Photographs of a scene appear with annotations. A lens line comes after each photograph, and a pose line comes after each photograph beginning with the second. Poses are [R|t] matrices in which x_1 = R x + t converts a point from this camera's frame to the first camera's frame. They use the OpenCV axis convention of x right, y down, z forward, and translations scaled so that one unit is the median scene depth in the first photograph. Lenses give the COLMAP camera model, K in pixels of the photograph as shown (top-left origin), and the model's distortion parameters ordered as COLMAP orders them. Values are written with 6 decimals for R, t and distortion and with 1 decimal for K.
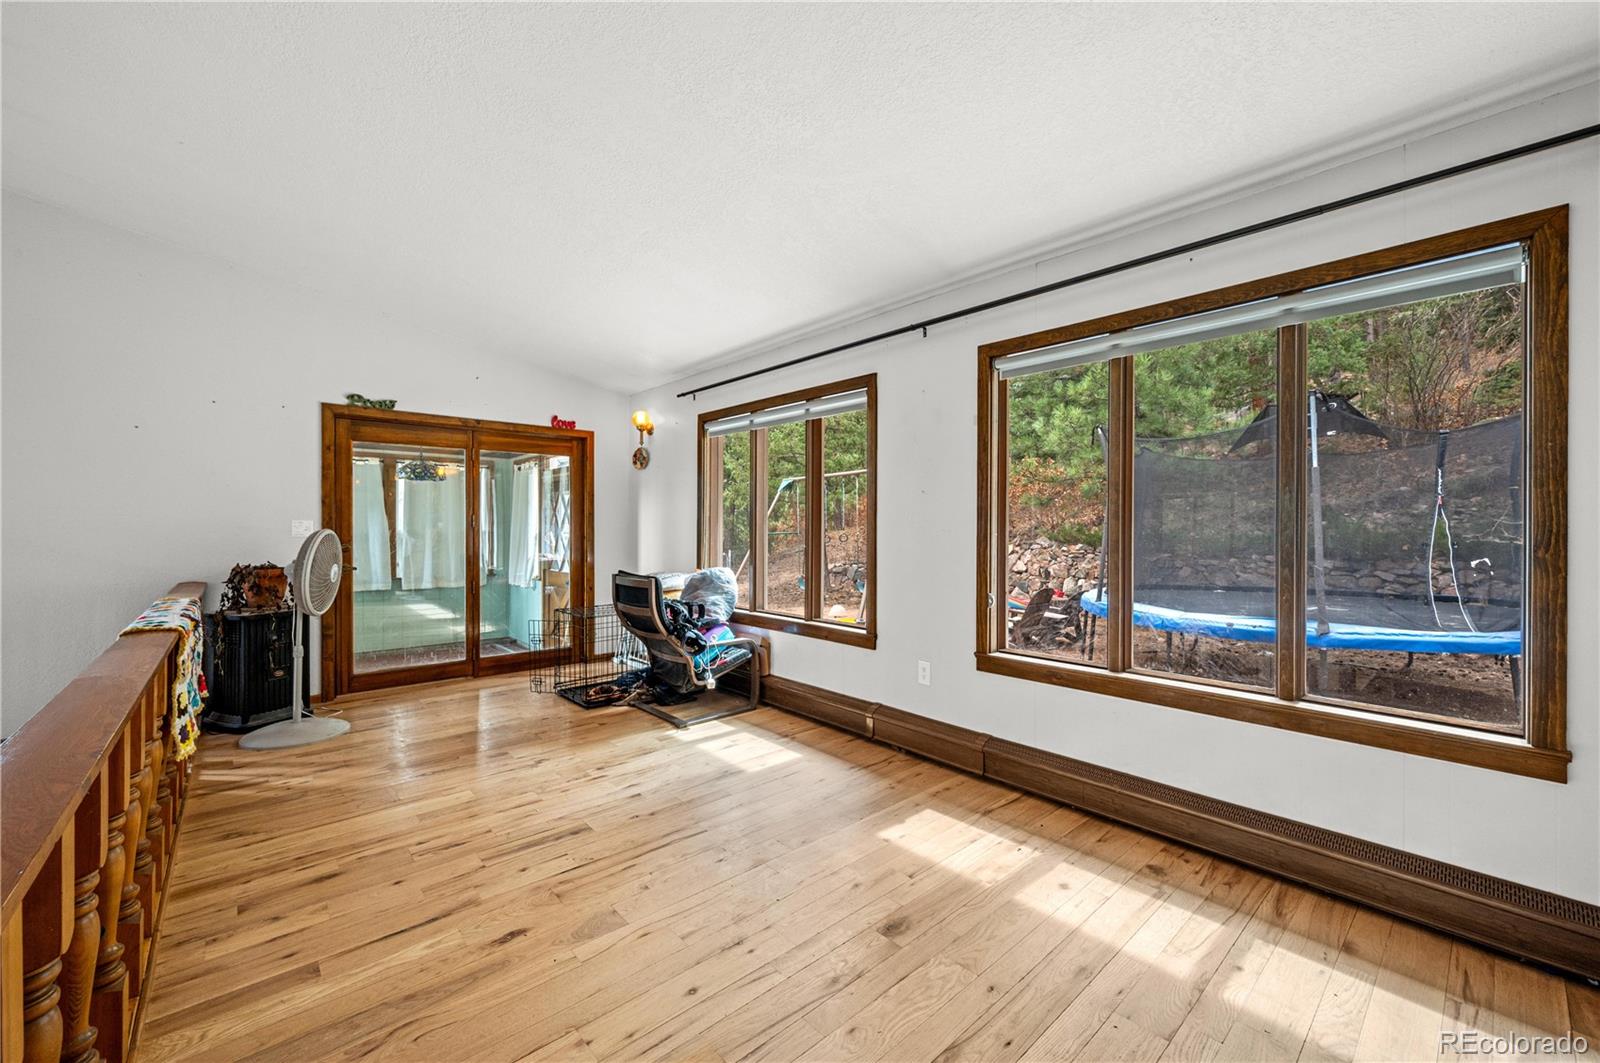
lens RADIAL K [[631.5, 0, 792.3], [0, 631.5, 527.6], [0, 0, 1]] dist [-0.000322, -0.000163]
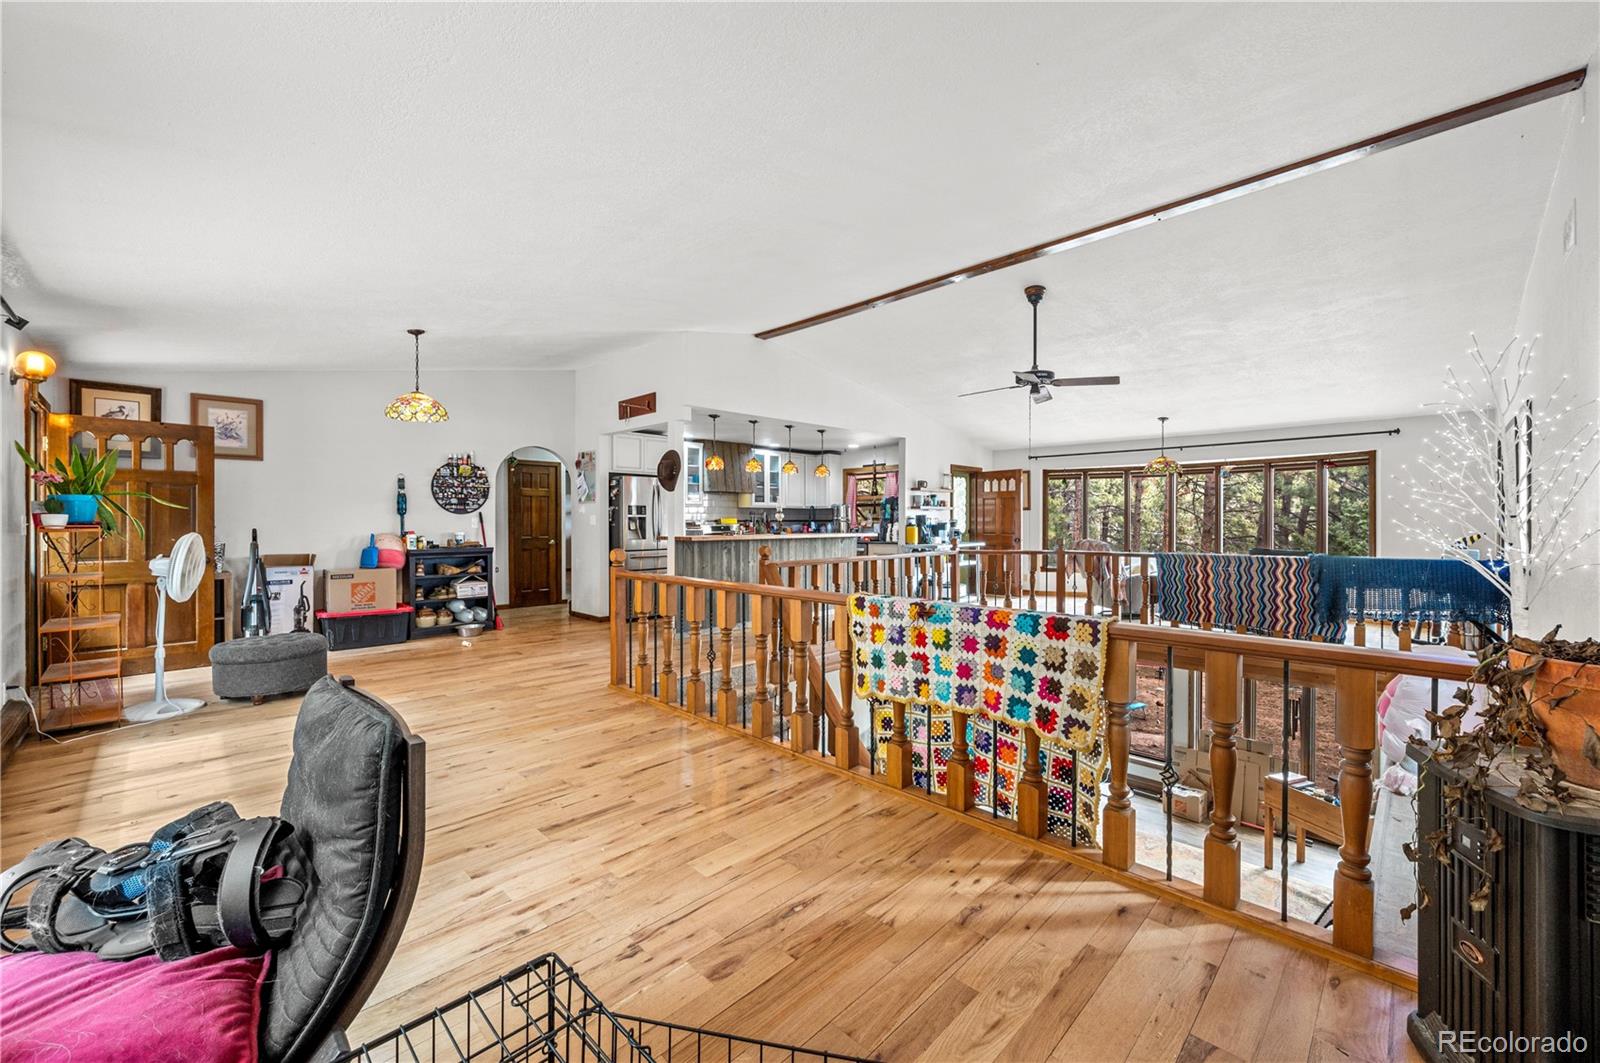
lens RADIAL K [[631.5, 0, 794.5], [0, 631.5, 521.3], [0, 0, 1]] dist [-0.000322, -0.000163]
pose [[-0.998033, 0.000038, -0.062684, -0.549977], [-0.000010, 1.000000, 0.000763, -0.002460], [0.062684, 0.000762, -0.998033, 1.691099]]
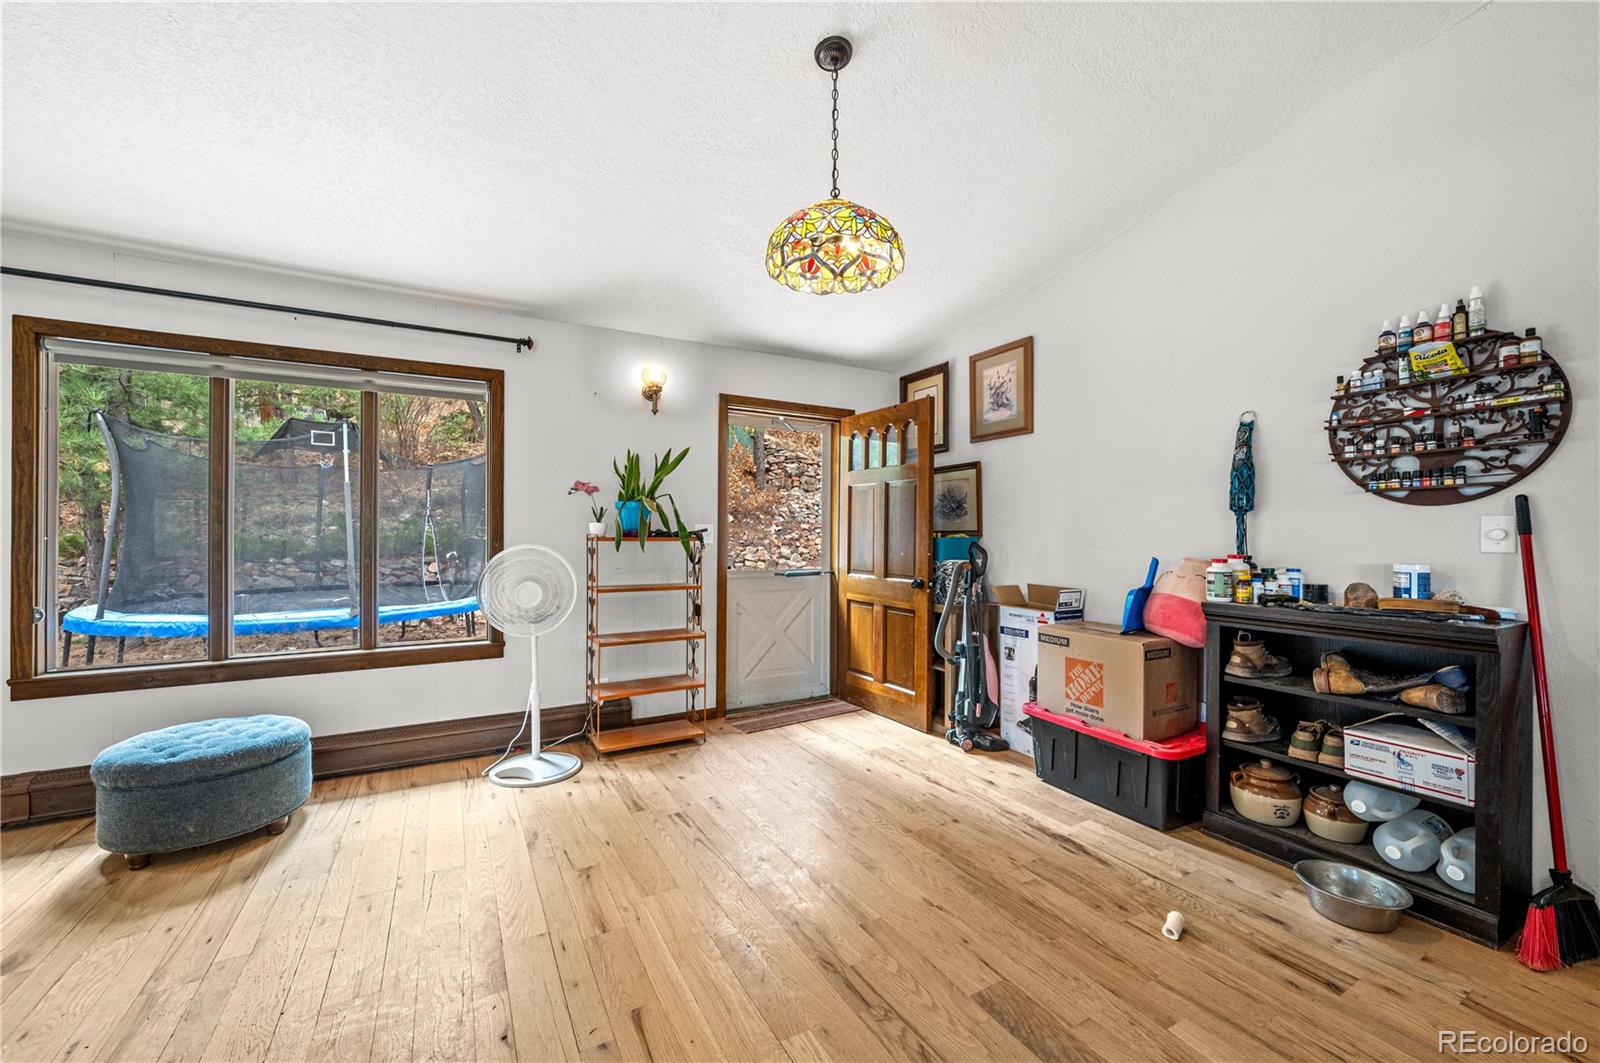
lens RADIAL K [[631.5, 0, 807.5], [0, 631.5, 531.3], [0, 0, 1]] dist [-0.000322, -0.000163]
pose [[0.203053, 0.000816, 0.979168, -0.306727], [0.001023, 0.999999, -0.001045, 0.002442], [-0.979167, 0.001214, 0.203051, -0.201223]]
